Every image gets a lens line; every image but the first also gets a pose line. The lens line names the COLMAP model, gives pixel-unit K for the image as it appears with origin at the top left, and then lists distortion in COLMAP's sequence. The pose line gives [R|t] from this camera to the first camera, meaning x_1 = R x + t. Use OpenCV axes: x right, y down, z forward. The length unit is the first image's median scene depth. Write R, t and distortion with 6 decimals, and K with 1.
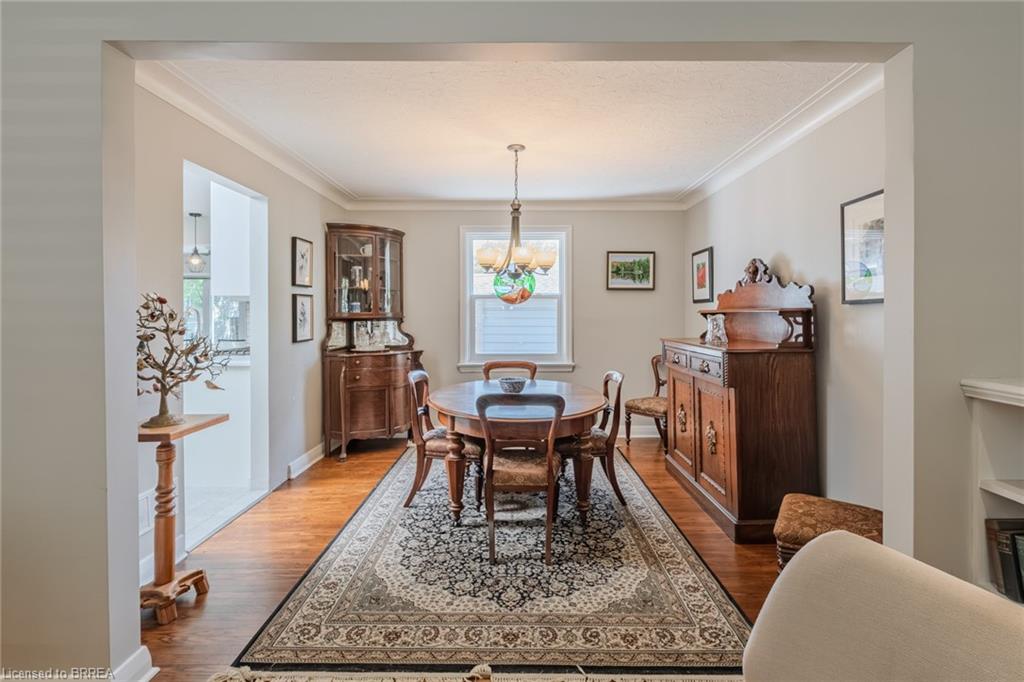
lens RADIAL K [[484.1, 0, 518.3], [0, 484.1, 314.5], [0, 0, 1]] dist [-0.000443, -0.000863]
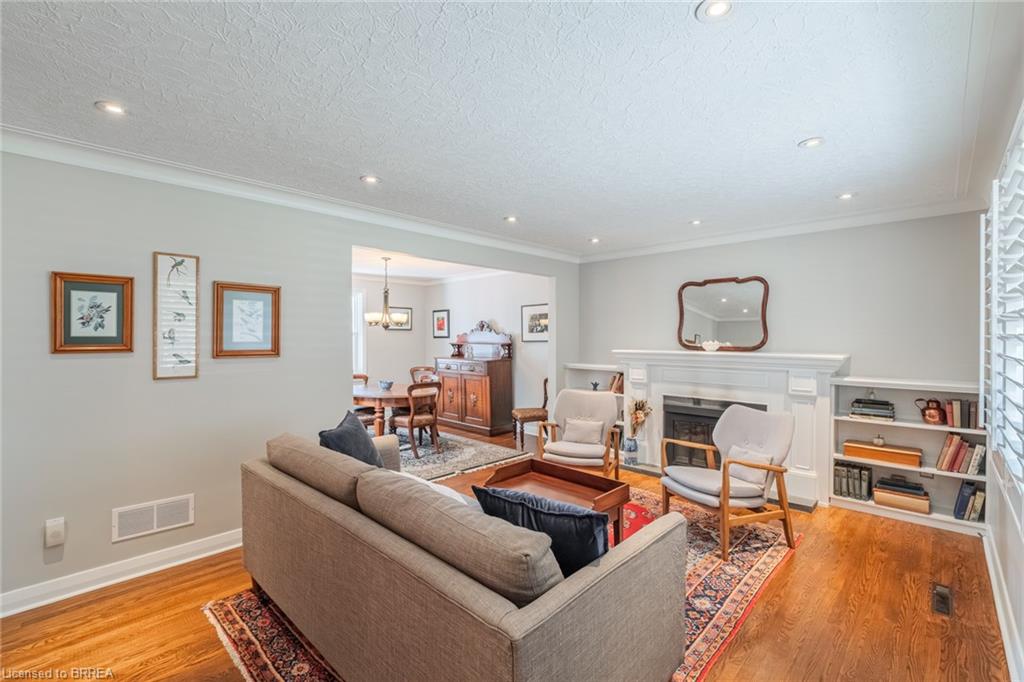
lens RADIAL K [[447.0, 0, 519.5], [0, 447.0, 335.4], [0, 0, 1]] dist [0.000637, -0.000219]
pose [[0.689007, 0.001283, 0.724753, -0.927491], [0.001054, 0.999996, -0.002771, -0.040364], [-0.724754, 0.002673, 0.689003, -0.585726]]
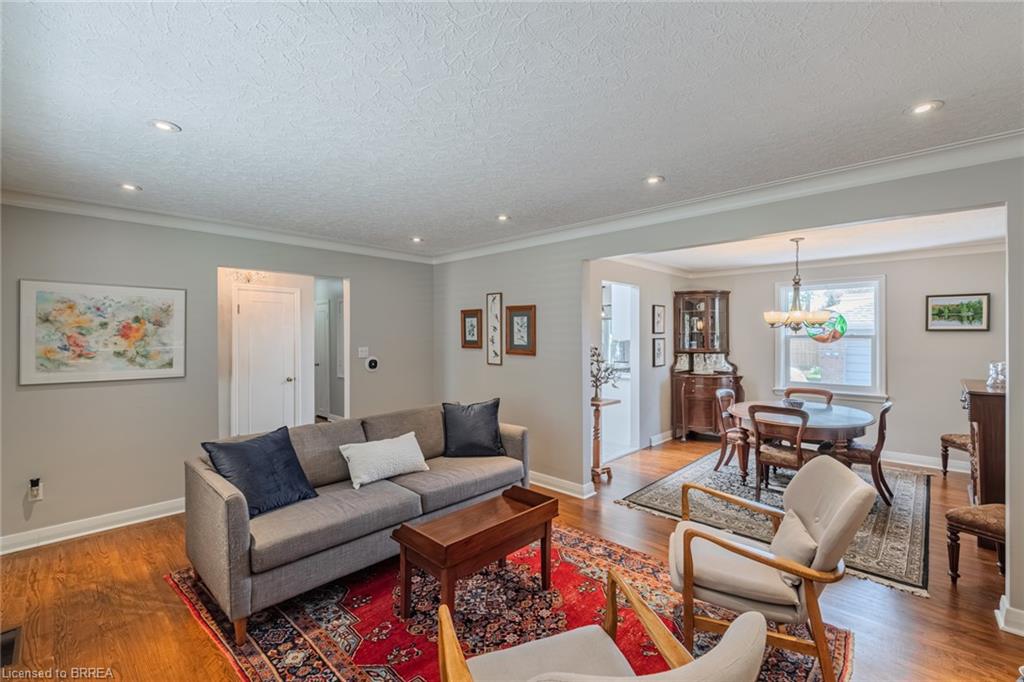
lens RADIAL K [[447.0, 0, 519.5], [0, 447.0, 335.4], [0, 0, 1]] dist [0.000637, -0.000219]
pose [[0.727927, 0.000874, -0.685654, 0.312048], [-0.002633, 0.999995, -0.001521, -0.056271], [0.685650, 0.002912, 0.727926, -0.539770]]
